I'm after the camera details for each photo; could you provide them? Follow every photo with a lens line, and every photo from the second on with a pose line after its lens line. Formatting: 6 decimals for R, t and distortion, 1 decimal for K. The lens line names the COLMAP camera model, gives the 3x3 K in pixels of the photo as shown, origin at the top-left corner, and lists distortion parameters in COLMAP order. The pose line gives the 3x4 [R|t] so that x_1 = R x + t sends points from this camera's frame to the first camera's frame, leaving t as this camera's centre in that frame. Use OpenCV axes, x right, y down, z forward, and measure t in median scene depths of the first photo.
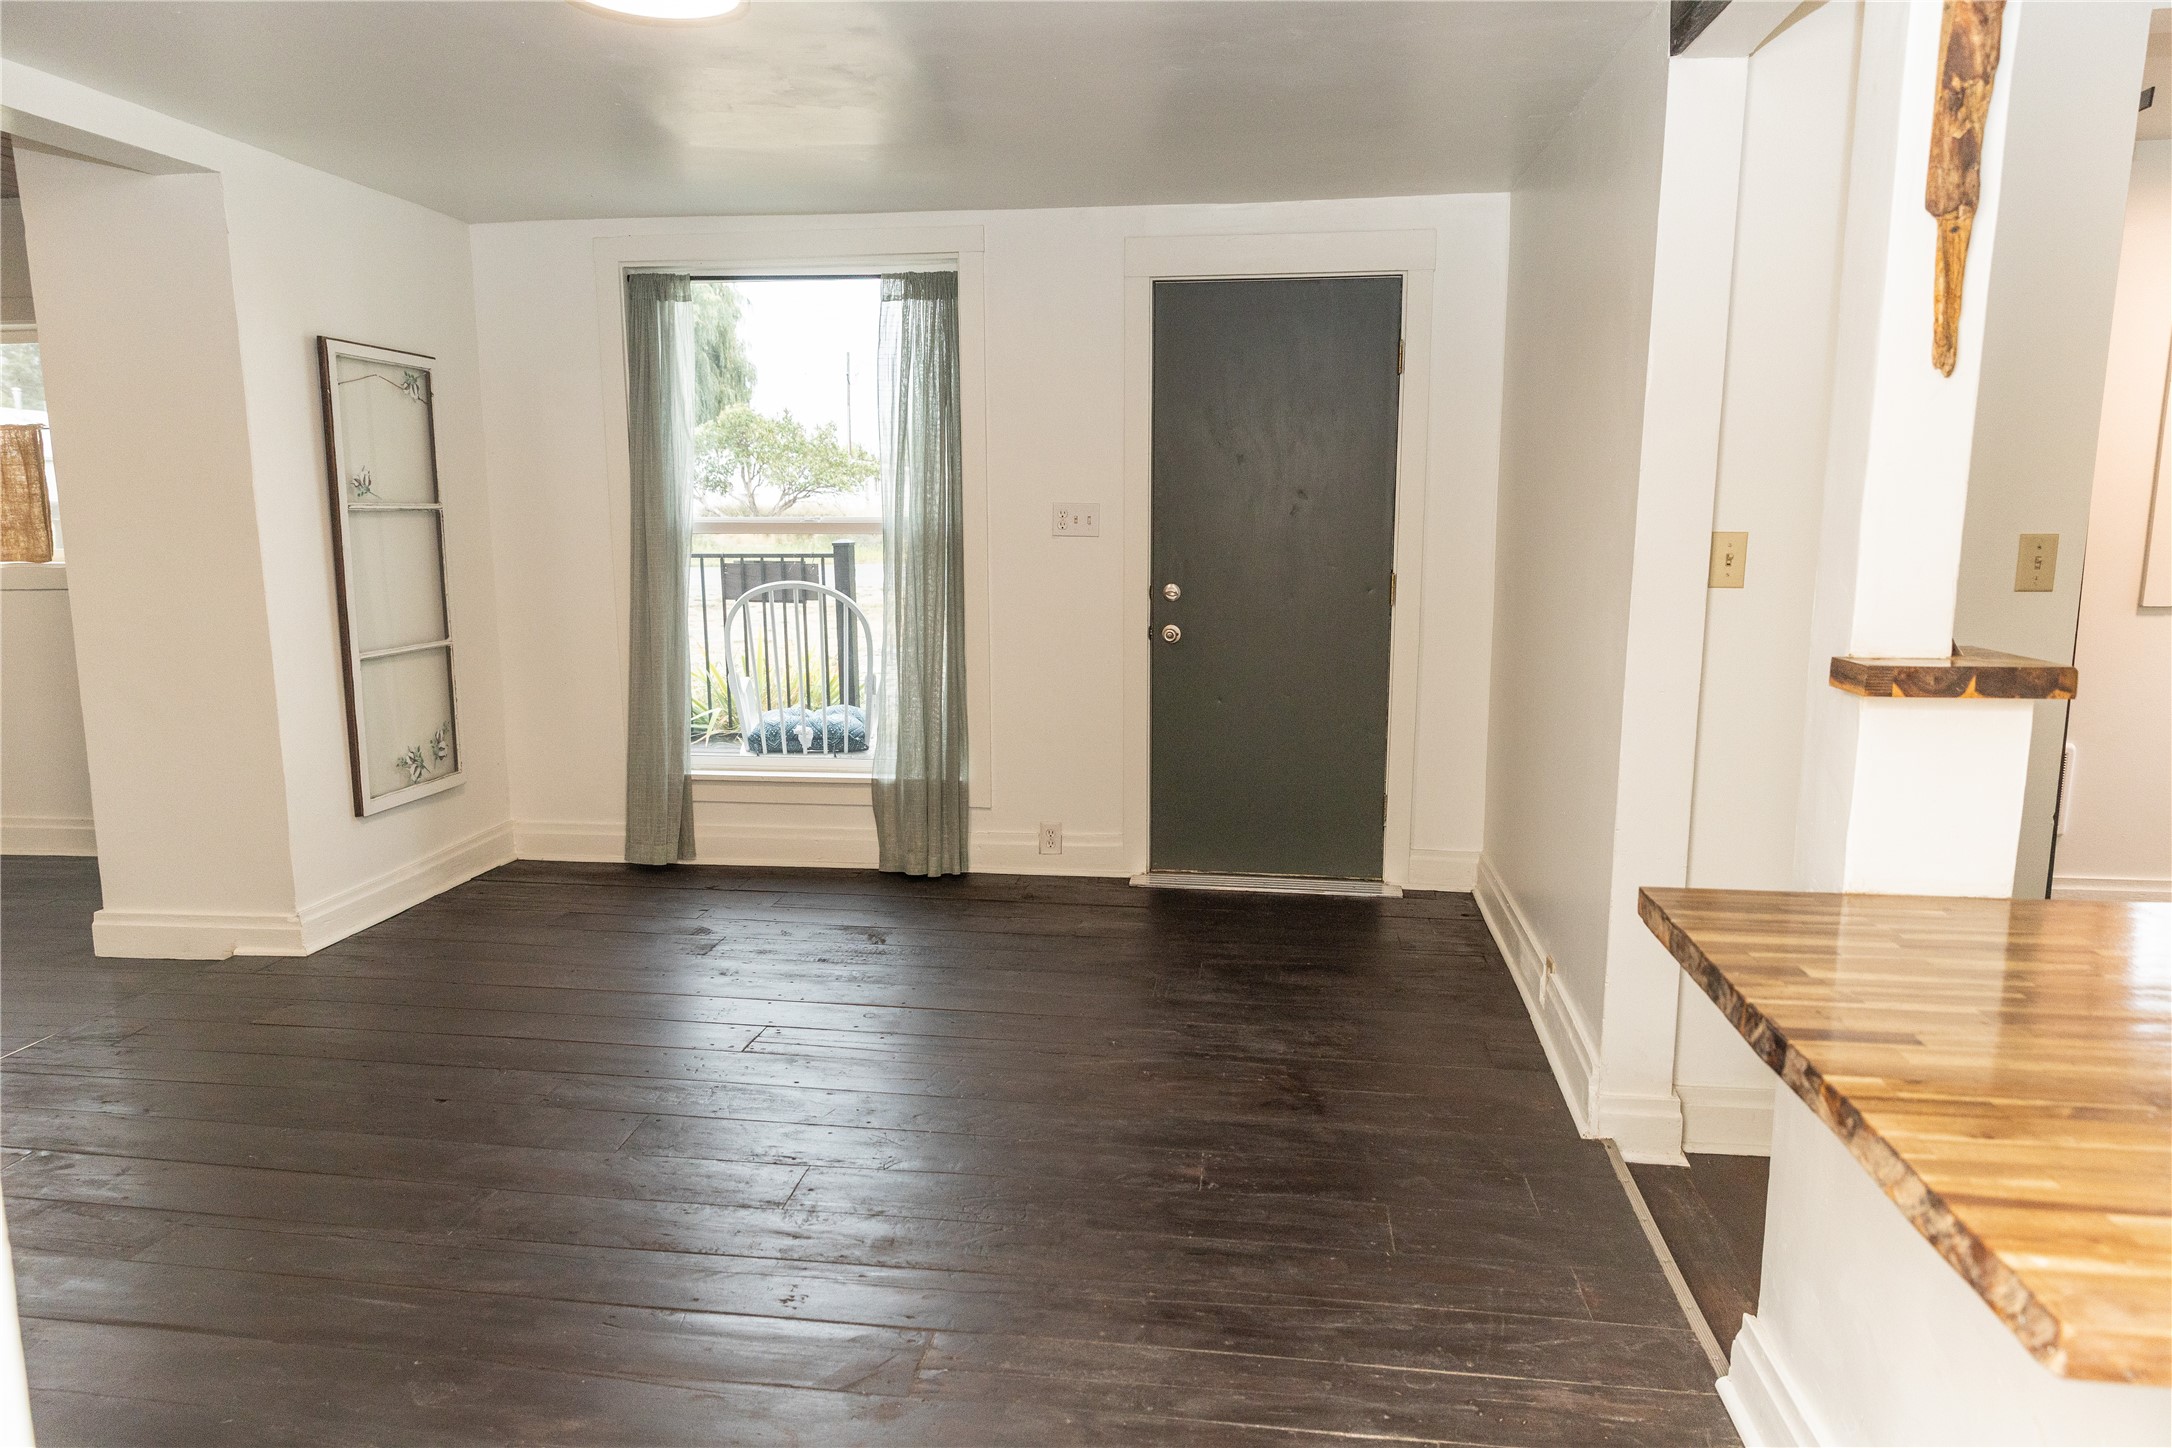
lens RADIAL K [[1442.5, 0, 1086.0], [0, 1442.5, 724.0], [0, 0, 1]] dist [0.022285, -0.004132]
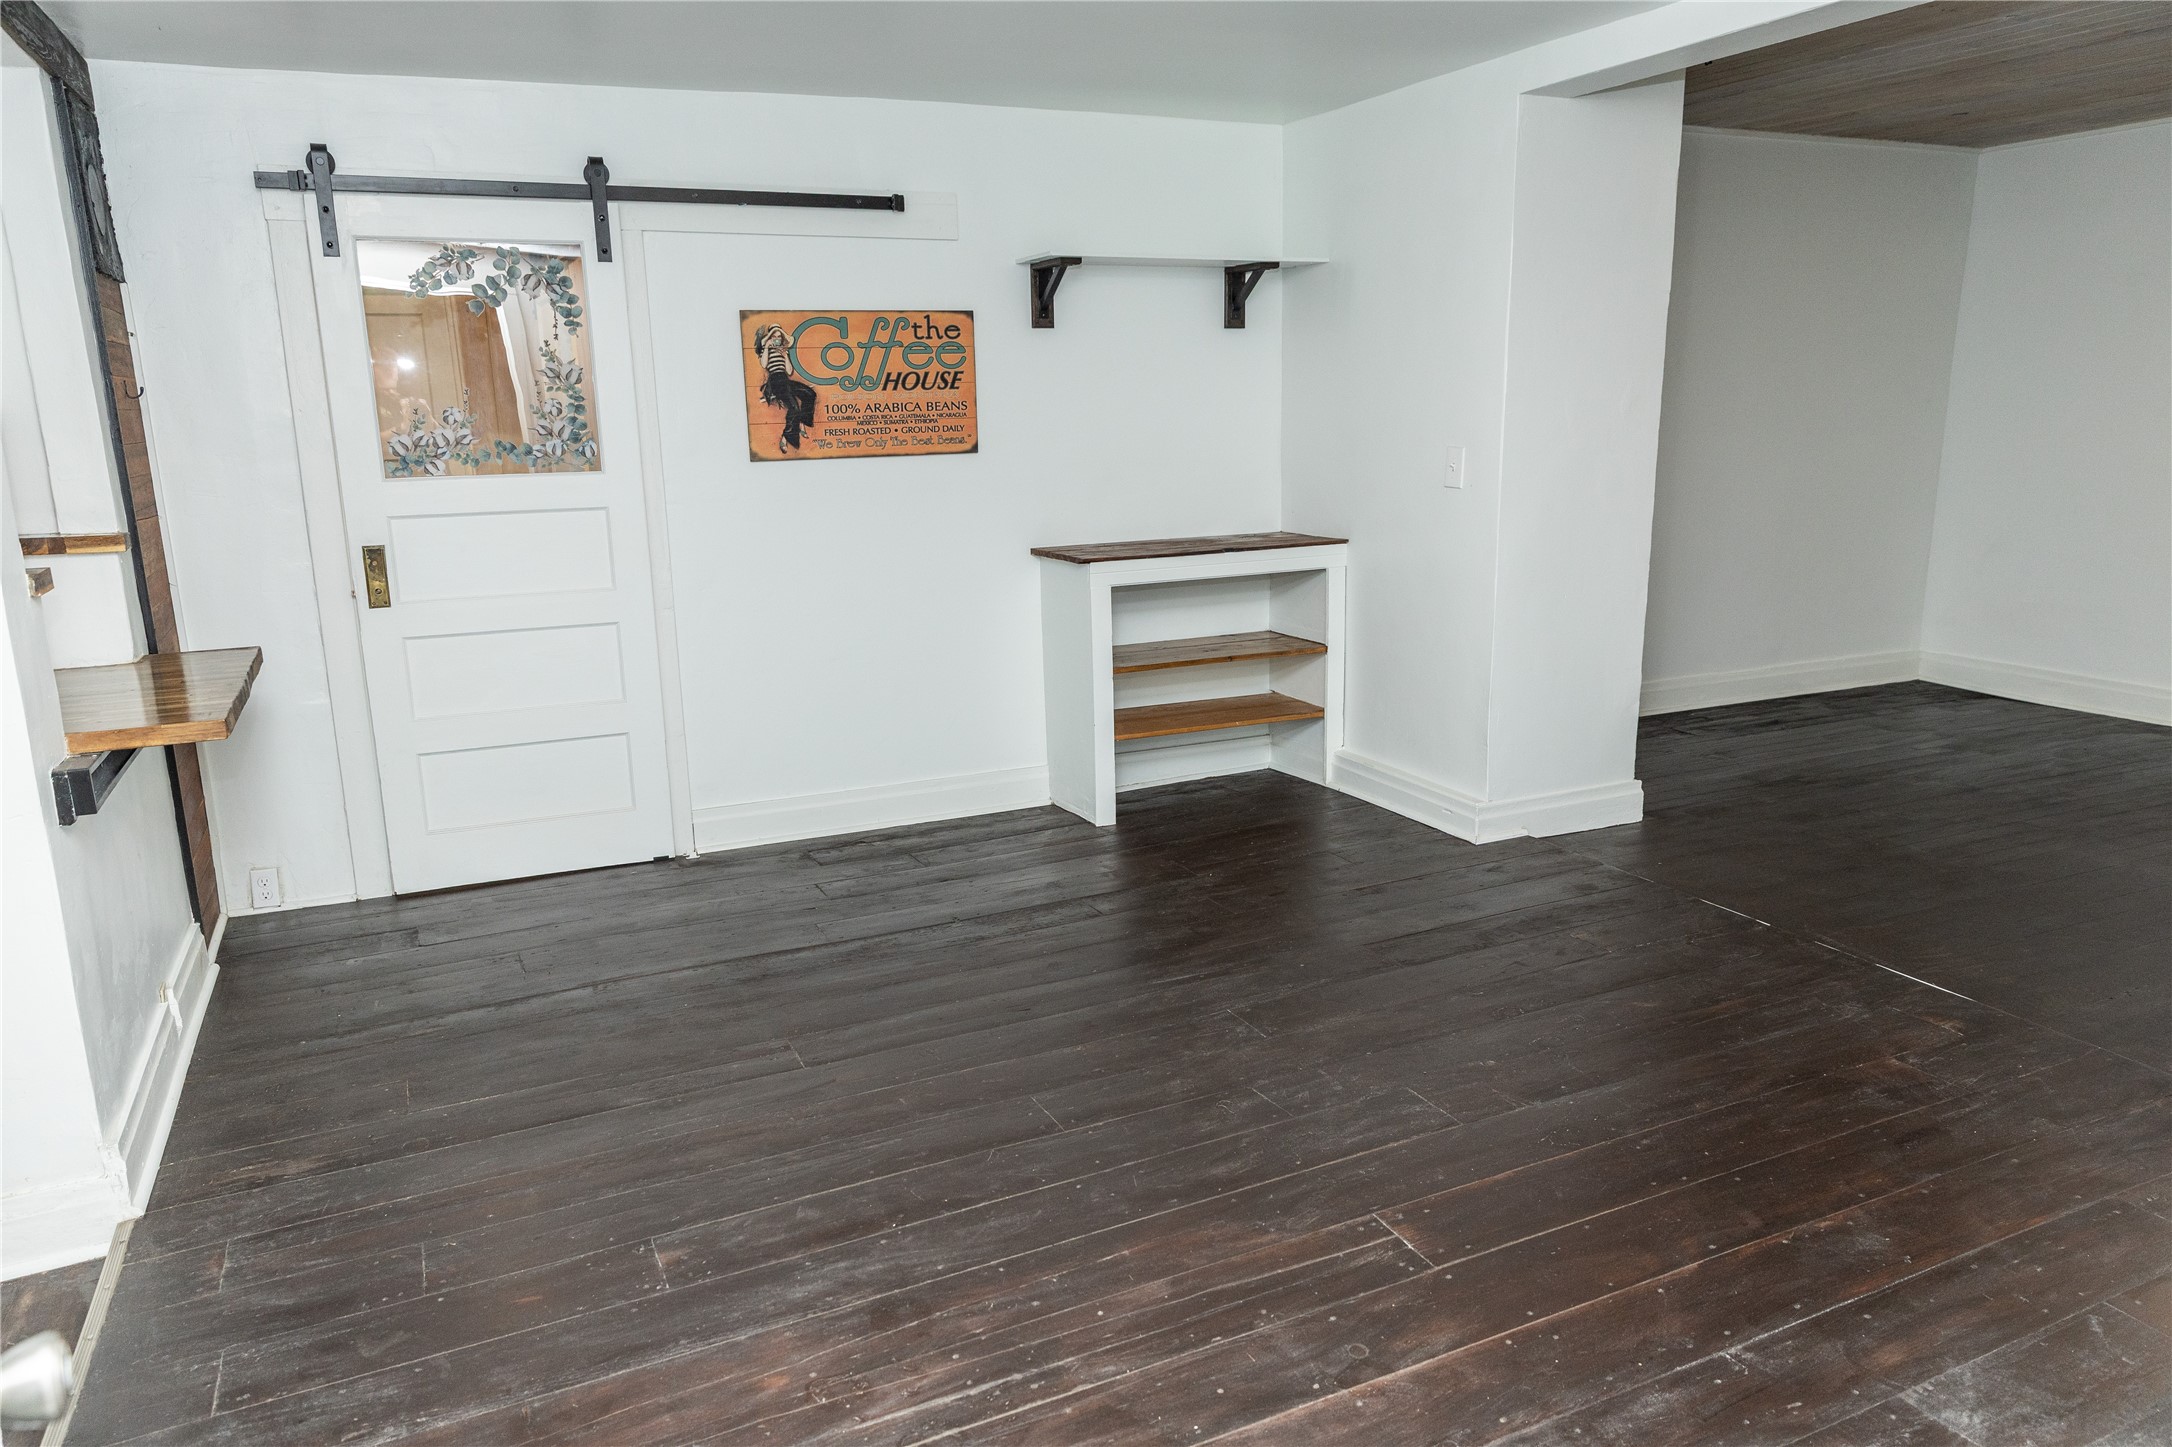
lens RADIAL K [[1442.5, 0, 1086.0], [0, 1442.5, 723.5], [0, 0, 1]] dist [0.022285, -0.004132]
pose [[-0.840296, 0.148378, -0.521427, 0.166426], [-0.053338, 0.934522, 0.351885, -0.183735], [0.539497, 0.323500, -0.777361, 1.063419]]
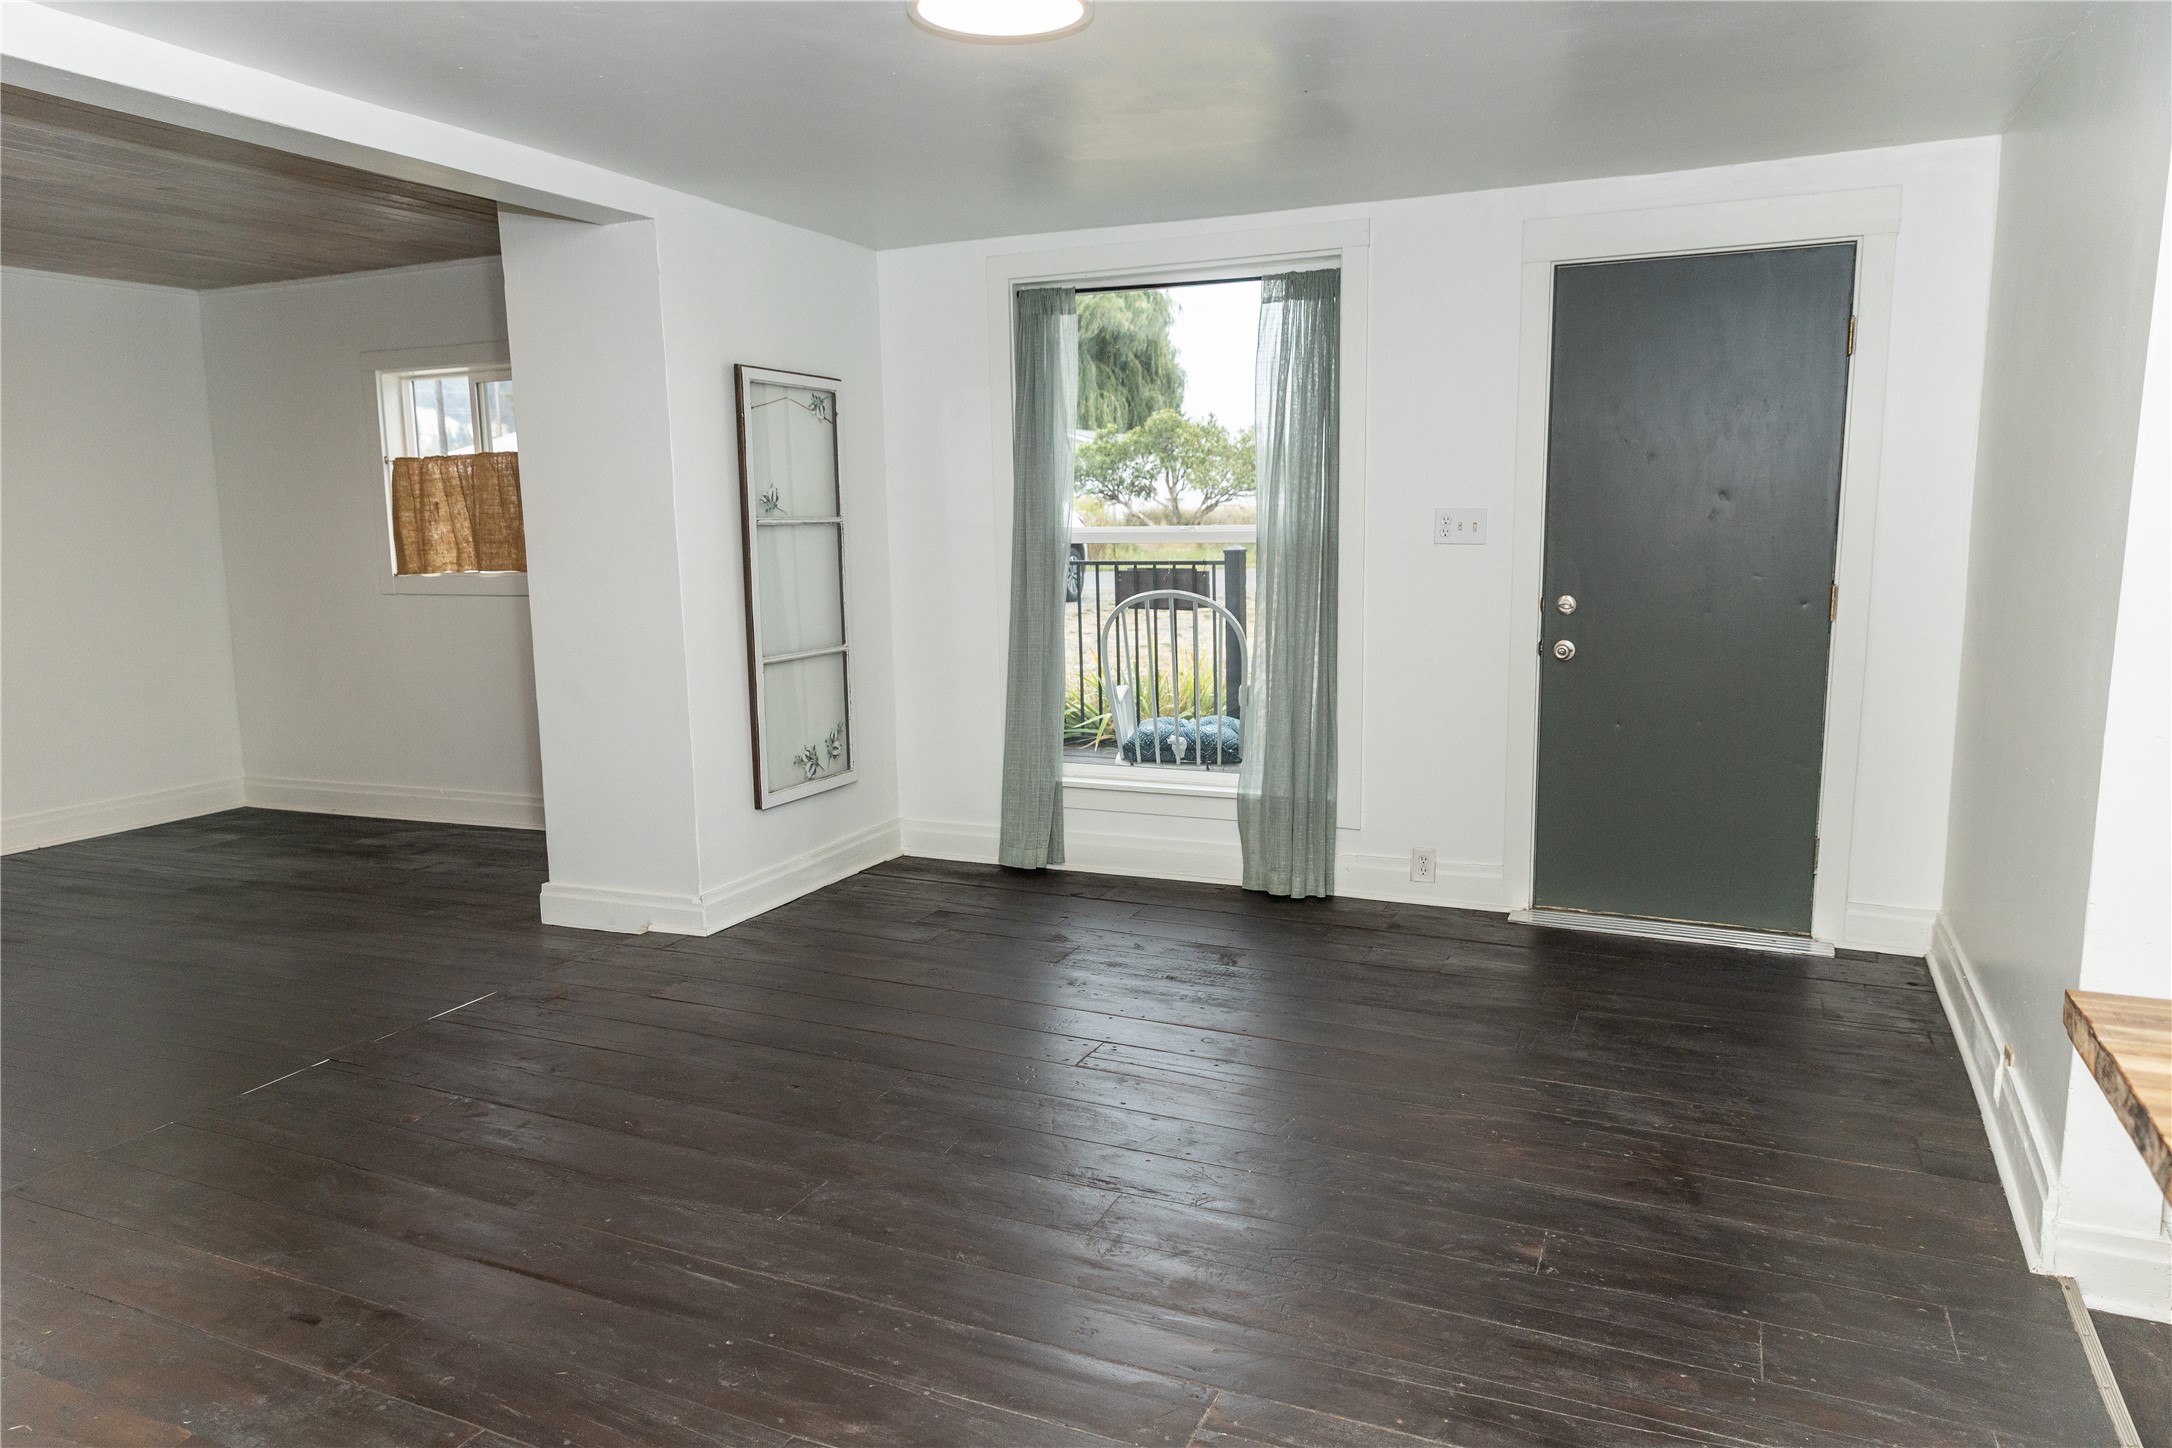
lens RADIAL K [[1463.3, 0, 1087.1], [0, 1463.3, 729.2], [0, 0, 1]] dist [0.032572, -0.022002]
pose [[0.959541, 0.030980, -0.279861, 0.034445], [-0.031045, 0.999509, 0.004203, -0.007525], [0.279854, 0.004655, 0.960031, 0.023472]]
